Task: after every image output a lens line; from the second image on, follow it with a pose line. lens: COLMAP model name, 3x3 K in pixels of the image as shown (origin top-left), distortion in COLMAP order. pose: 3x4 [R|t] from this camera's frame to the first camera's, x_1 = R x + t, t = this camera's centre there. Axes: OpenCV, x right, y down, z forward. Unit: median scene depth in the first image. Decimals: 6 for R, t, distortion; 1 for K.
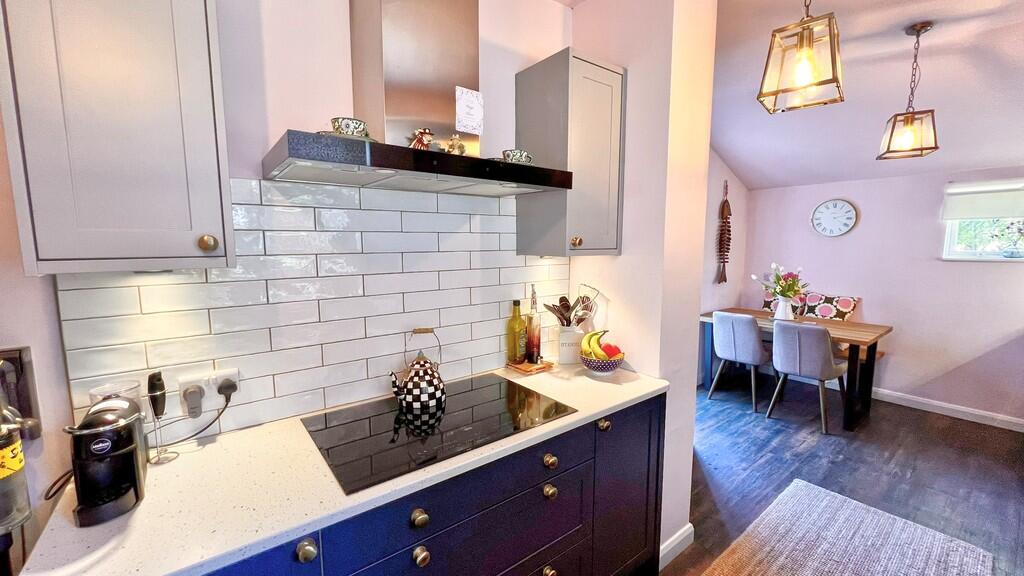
lens RADIAL K [[413.6, 0, 512.4], [0, 413.6, 289.2], [0, 0, 1]] dist [0.001446, -0.000097]
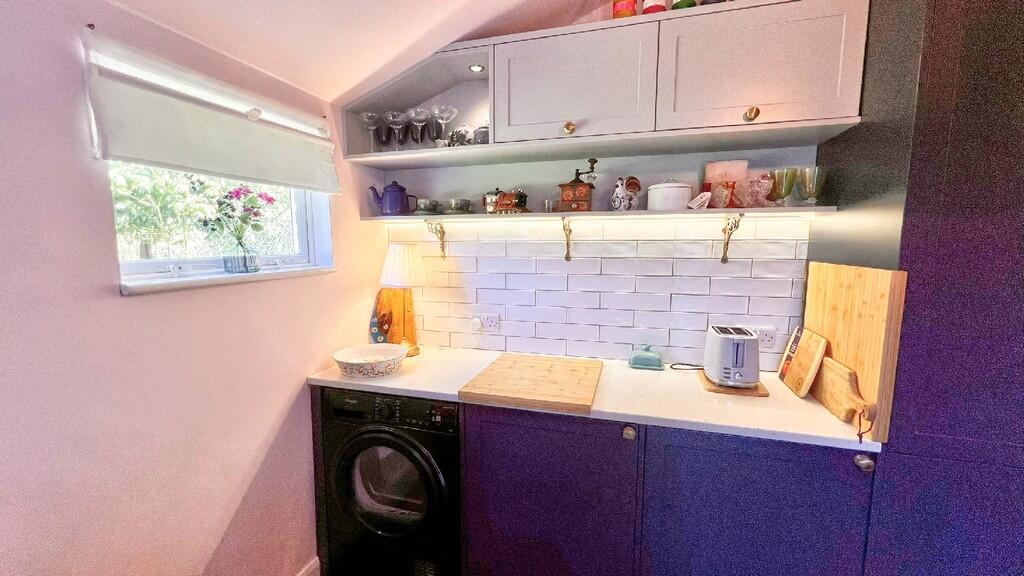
lens RADIAL K [[413.6, 0, 512.1], [0, 413.6, 290.1], [0, 0, 1]] dist [0.001446, -0.000097]
pose [[-0.579287, -0.094732, 0.809600, 0.634748], [0.093423, 0.978962, 0.181396, -0.103730], [-0.809752, 0.180716, -0.558250, 0.960757]]
